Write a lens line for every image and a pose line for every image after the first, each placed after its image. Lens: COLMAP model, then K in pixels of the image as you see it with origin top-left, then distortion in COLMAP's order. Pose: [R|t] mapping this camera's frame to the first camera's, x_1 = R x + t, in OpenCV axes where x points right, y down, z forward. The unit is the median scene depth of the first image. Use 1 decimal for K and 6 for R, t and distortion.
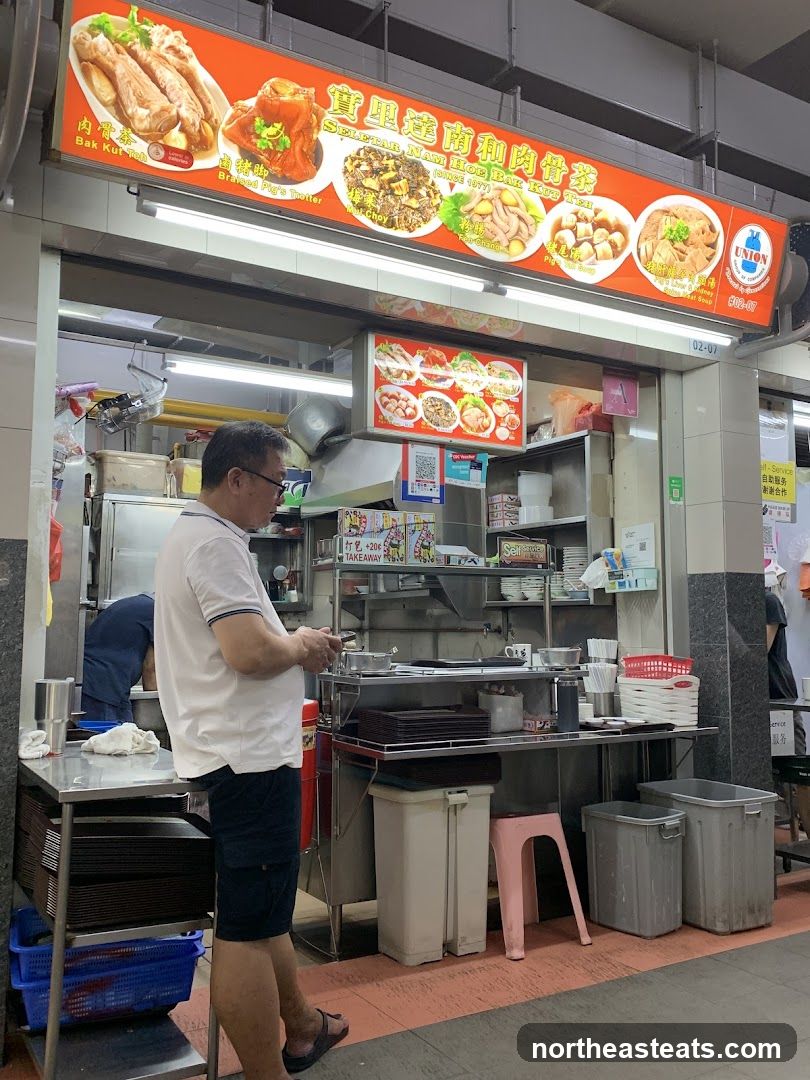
lens RADIAL K [[955.7, 0, 404.3], [0, 955.7, 537.2], [0, 0, 1]] dist [-0.000497, -0.019796]
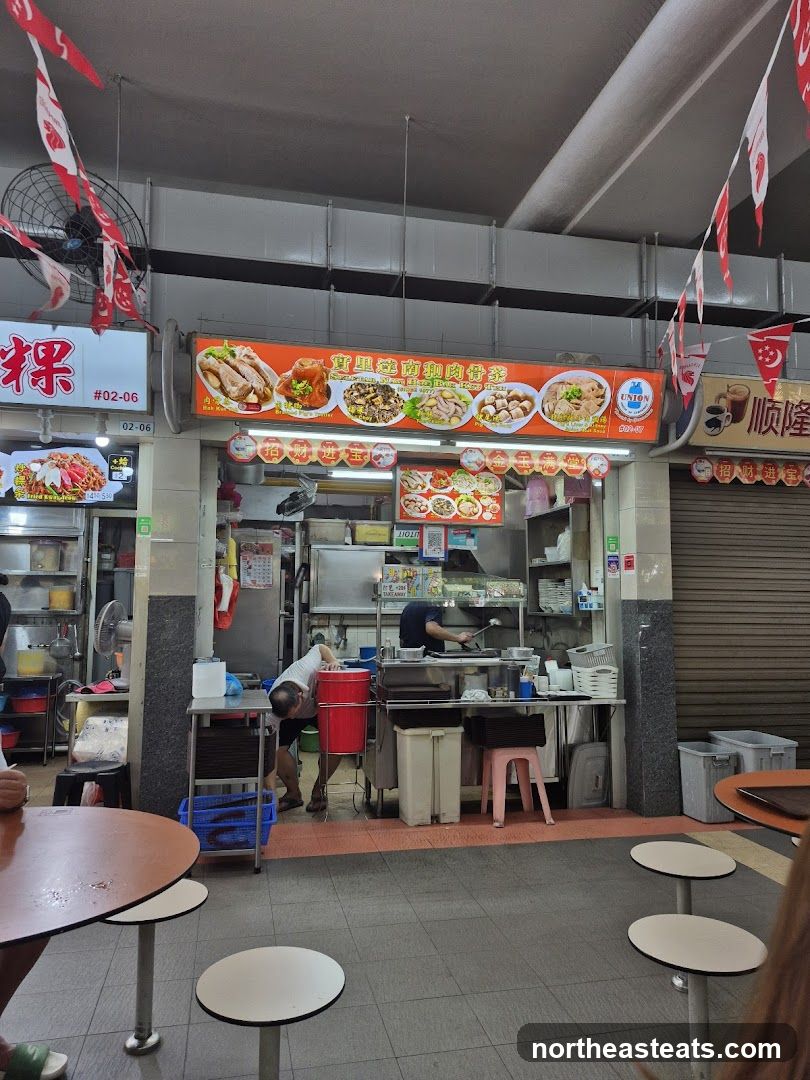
lens RADIAL K [[758.8, 0, 403.9], [0, 758.8, 544.2], [0, 0, 1]] dist [0.082751, -0.000489]
pose [[0.946507, -0.022424, -0.321905, 0.463781], [0.026136, 0.999632, 0.007214, -0.086963], [0.321625, -0.015241, 0.946745, -0.350096]]
